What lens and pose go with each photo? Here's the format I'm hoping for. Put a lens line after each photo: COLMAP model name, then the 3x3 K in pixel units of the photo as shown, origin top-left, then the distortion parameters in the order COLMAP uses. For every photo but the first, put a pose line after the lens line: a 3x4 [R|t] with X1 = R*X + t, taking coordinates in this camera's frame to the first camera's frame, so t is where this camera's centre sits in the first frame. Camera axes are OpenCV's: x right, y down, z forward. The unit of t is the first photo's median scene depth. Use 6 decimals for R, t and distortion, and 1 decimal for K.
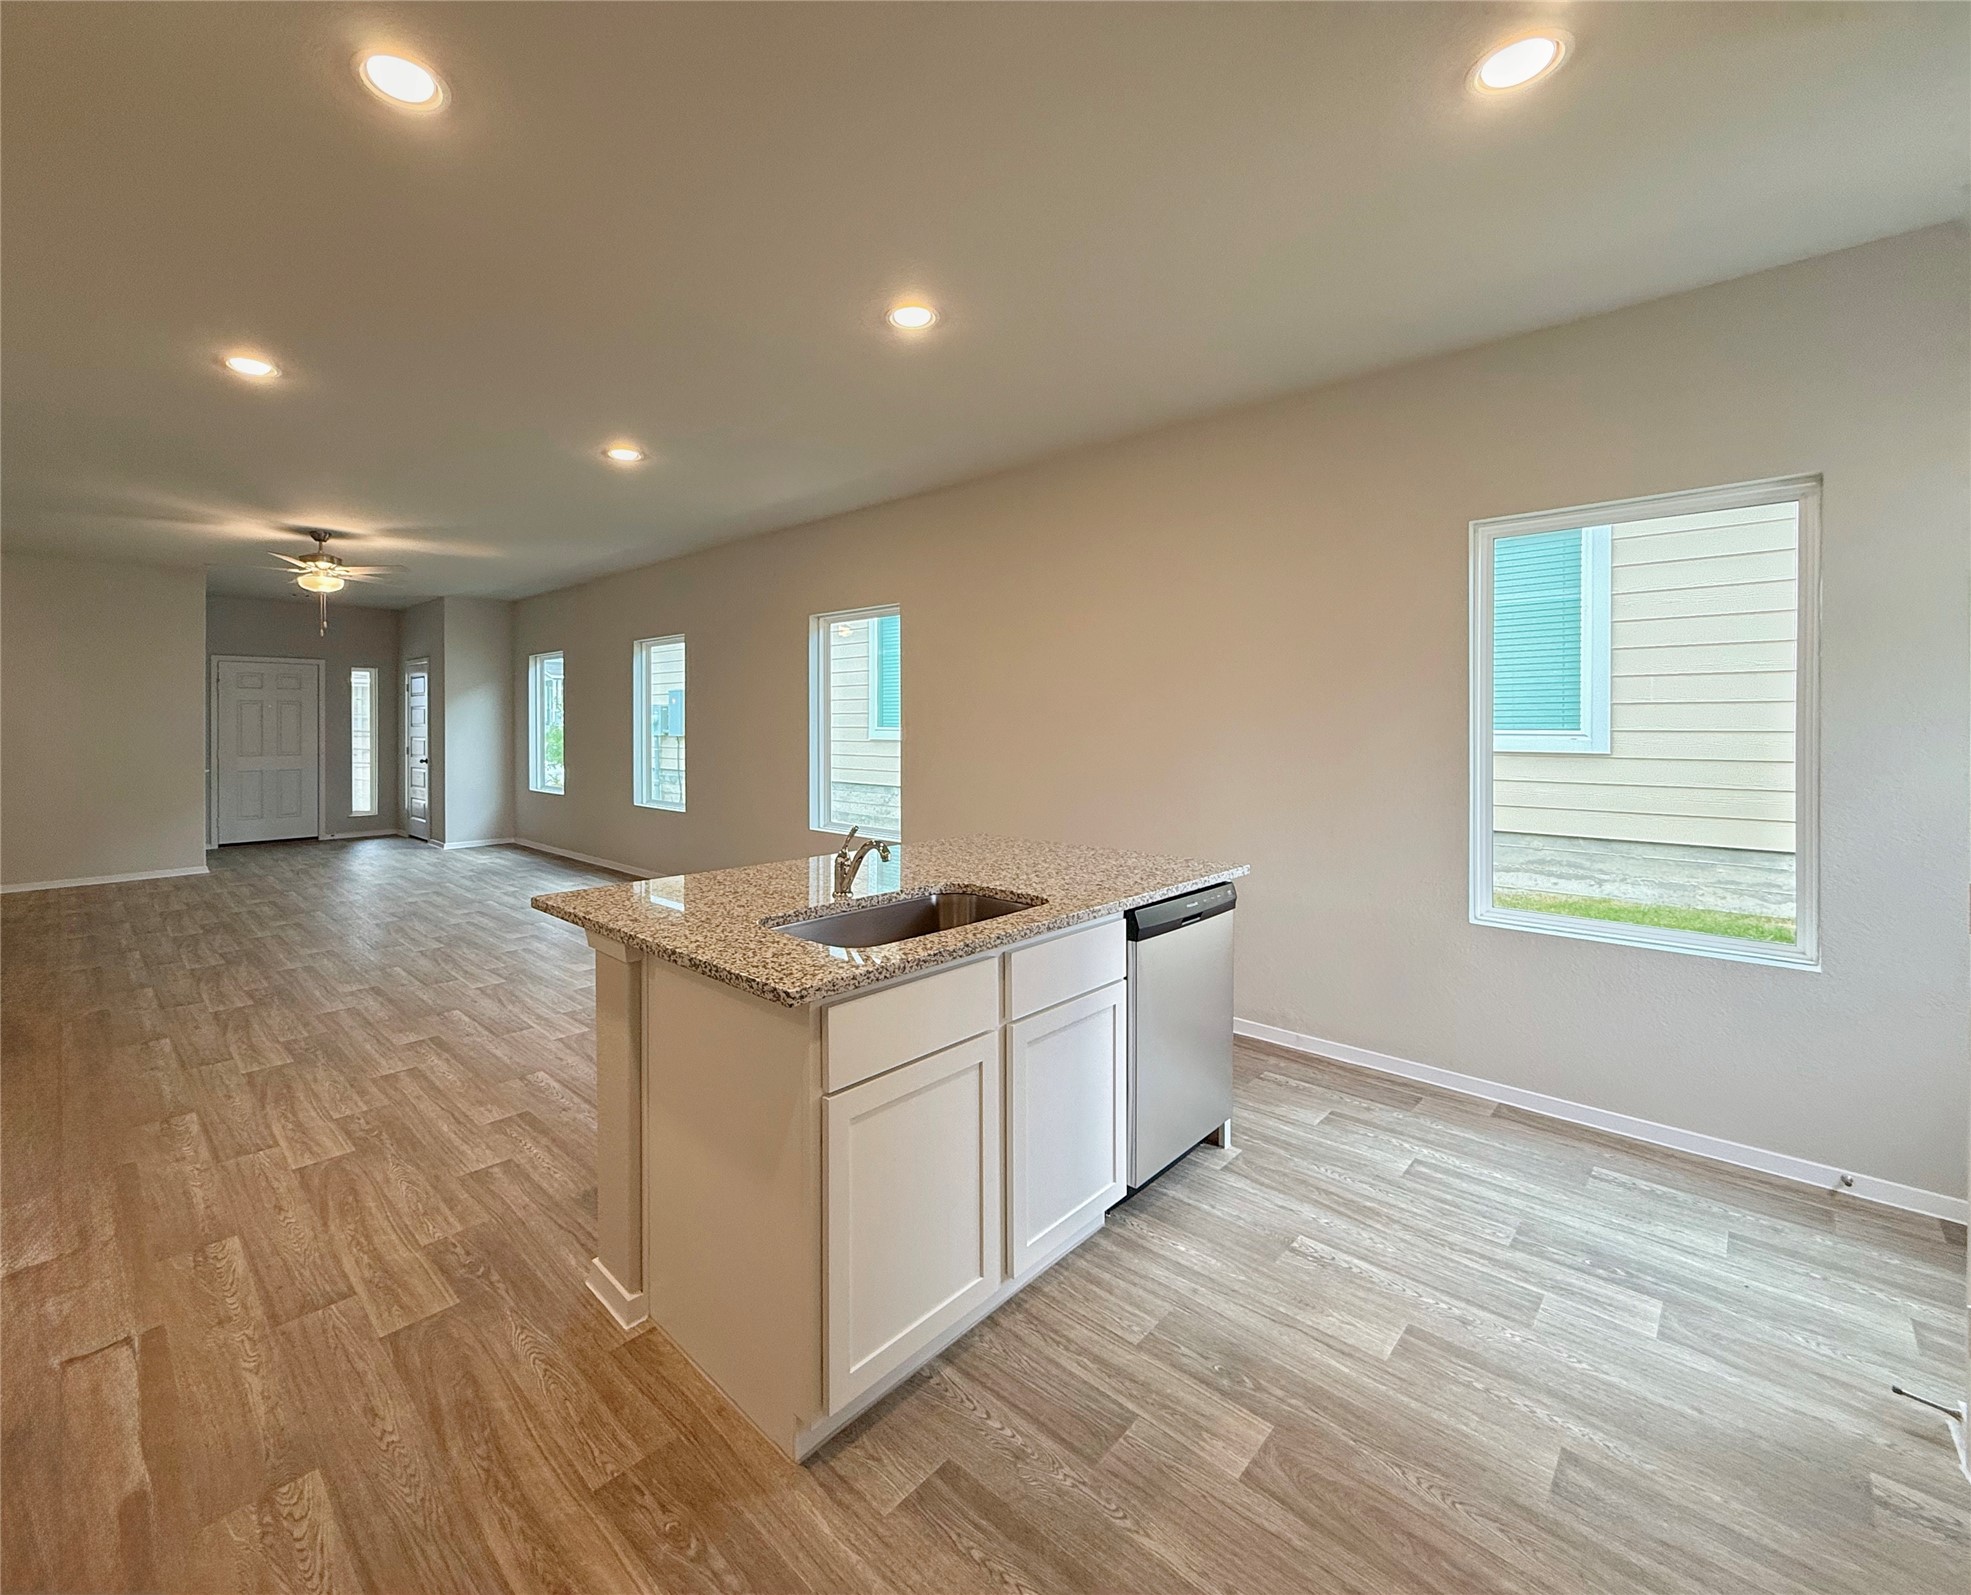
lens RADIAL K [[847.9, 0, 987.7], [0, 847.9, 752.1], [0, 0, 1]] dist [-0.000754, -0.007413]
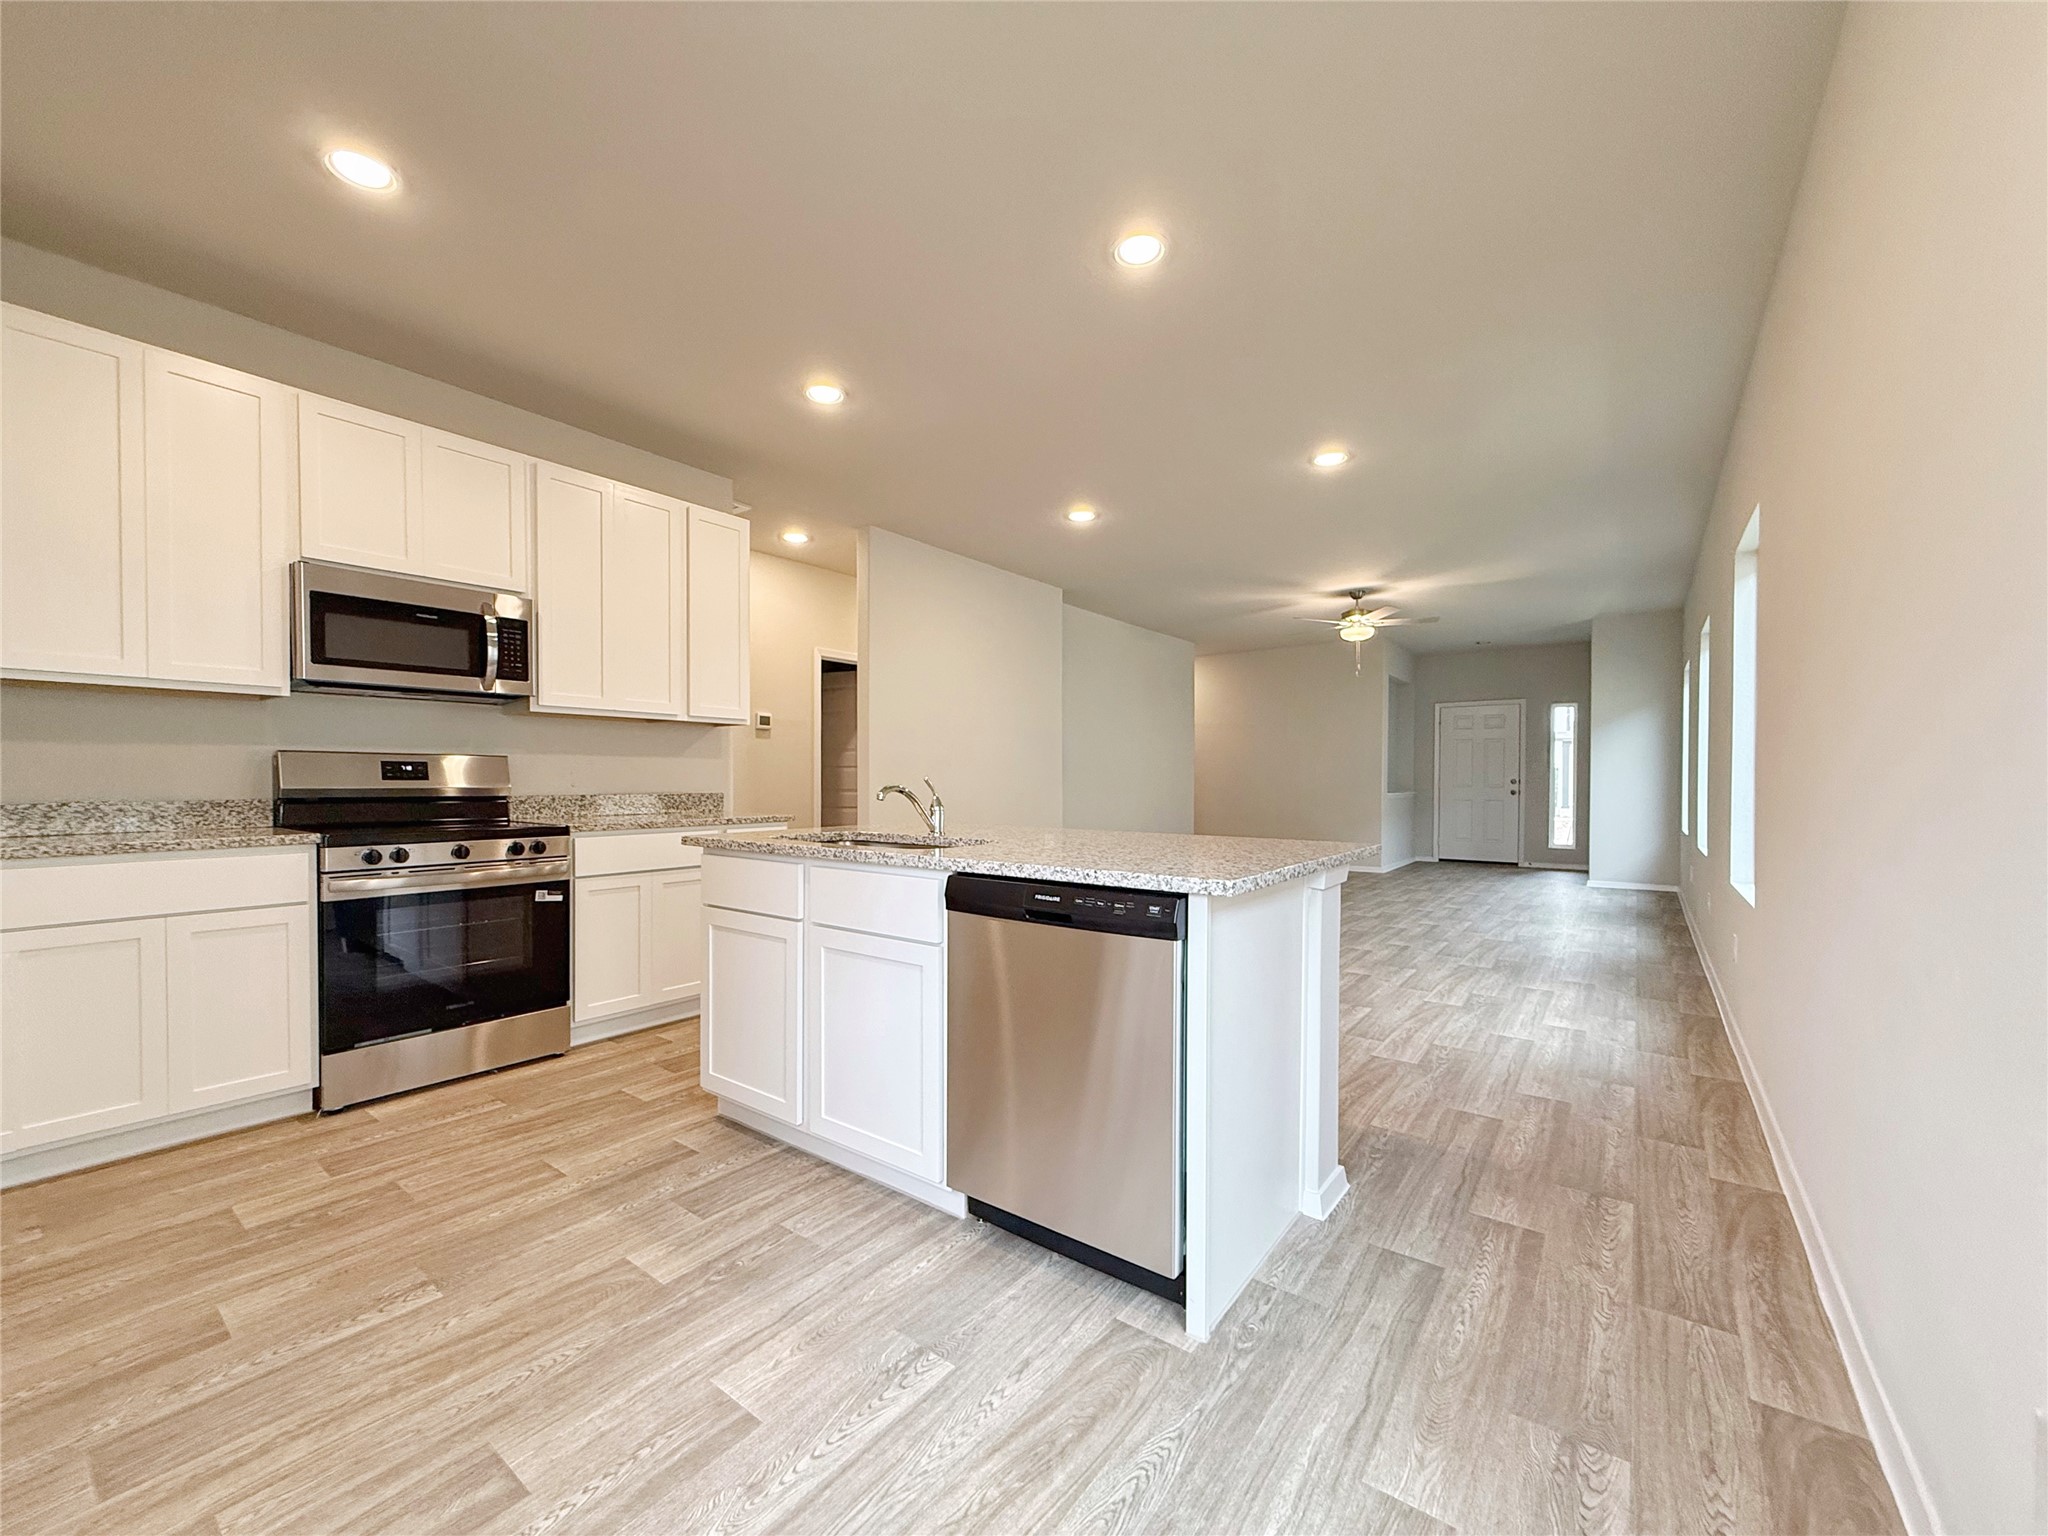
lens RADIAL K [[815.7, 0, 1024.0], [0, 815.7, 768.0], [0, 0, 1]] dist [0.001360, 0.005789]
pose [[0.096632, 0.002467, -0.995317, 1.234653], [-0.005639, 0.999982, 0.001931, 0.030972], [0.995304, 0.005426, 0.096644, 1.098347]]
